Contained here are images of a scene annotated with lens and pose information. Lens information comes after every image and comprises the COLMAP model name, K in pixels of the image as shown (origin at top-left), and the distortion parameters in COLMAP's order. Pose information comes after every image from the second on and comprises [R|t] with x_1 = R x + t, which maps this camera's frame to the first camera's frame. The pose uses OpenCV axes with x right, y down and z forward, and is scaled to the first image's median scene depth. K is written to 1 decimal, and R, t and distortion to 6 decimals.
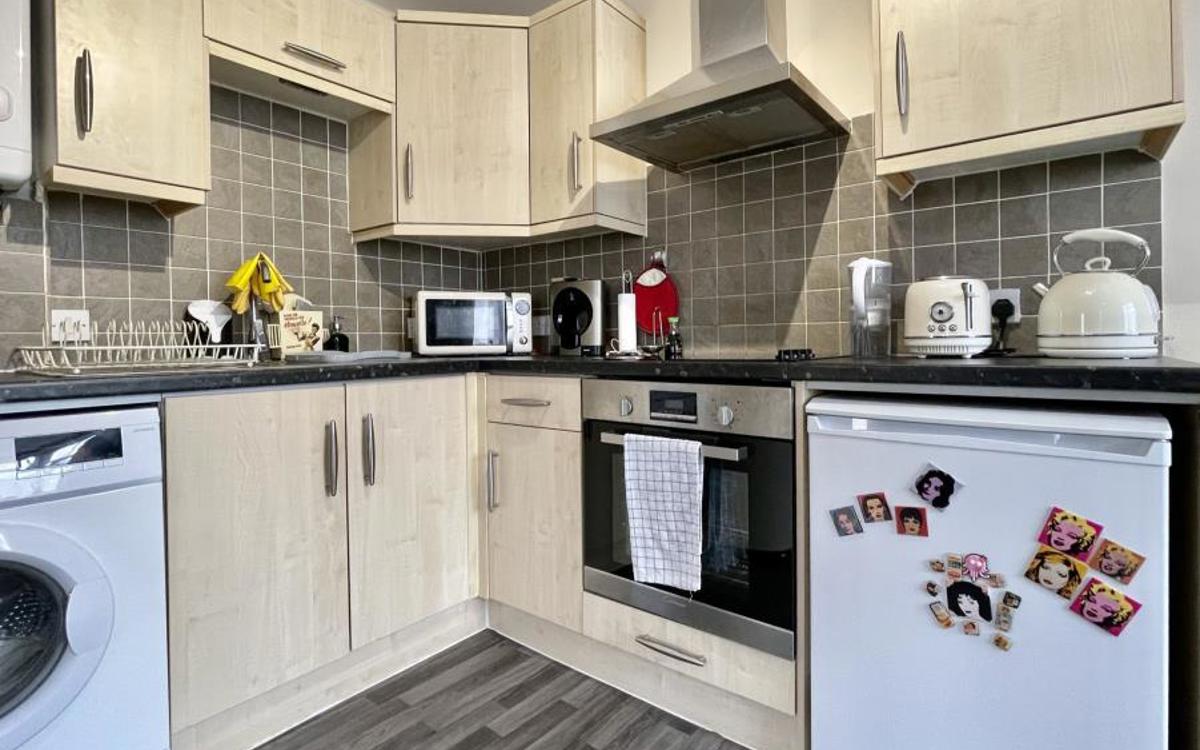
lens RADIAL K [[582.3, 0, 599.2], [0, 582.3, 348.5], [0, 0, 1]] dist [-0.034405, 0.022644]
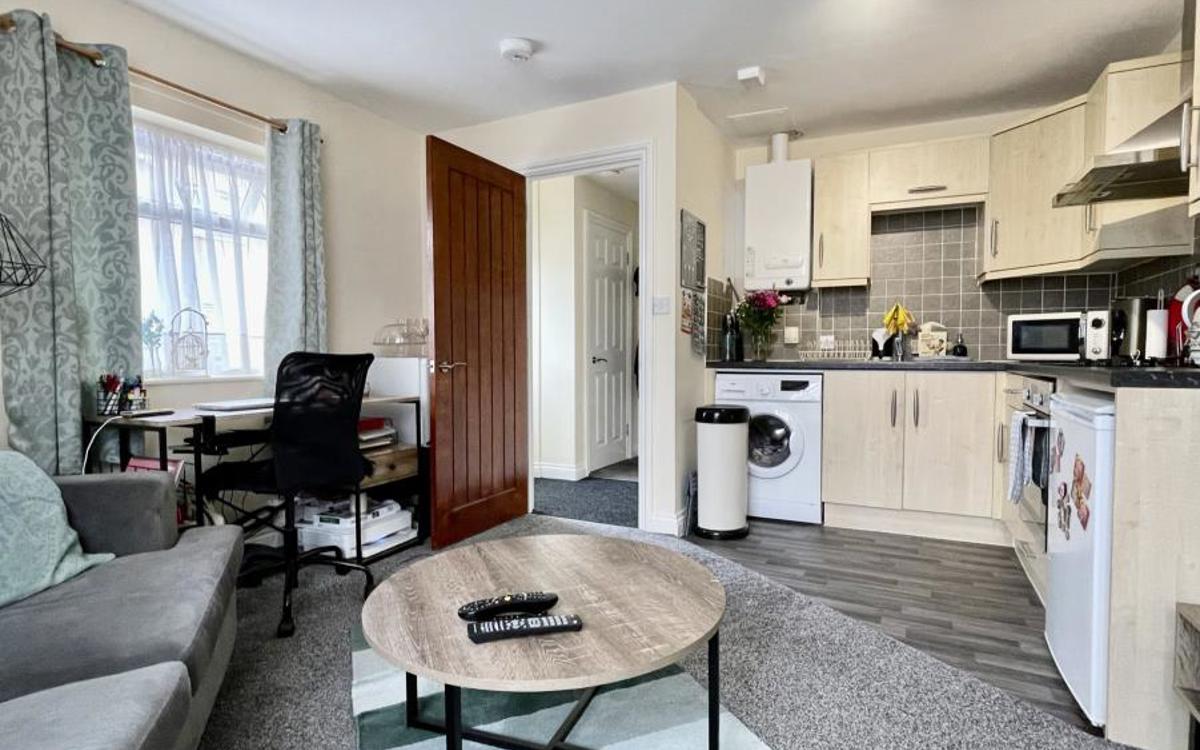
lens RADIAL K [[582.3, 0, 599.2], [0, 582.3, 348.5], [0, 0, 1]] dist [-0.034405, 0.022644]
pose [[0.198064, 0.004827, -0.980177, 1.847691], [-0.016359, 0.999865, 0.001618, -0.005277], [0.980053, 0.015715, 0.198116, -0.578646]]
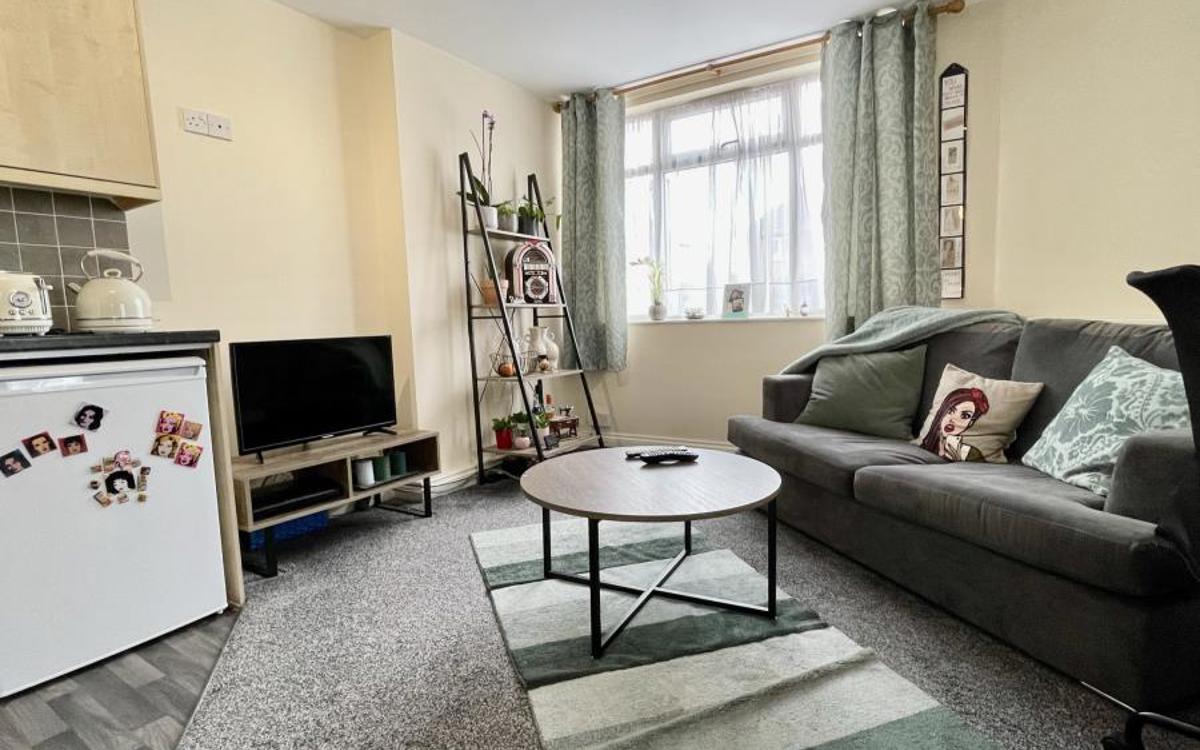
lens RADIAL K [[582.3, 0, 599.2], [0, 582.3, 348.5], [0, 0, 1]] dist [-0.034405, 0.022644]
pose [[-0.120307, -0.039618, 0.991946, -0.965931], [0.049410, 0.997726, 0.045841, 0.057828], [-0.991506, 0.054527, -0.118076, -0.127401]]
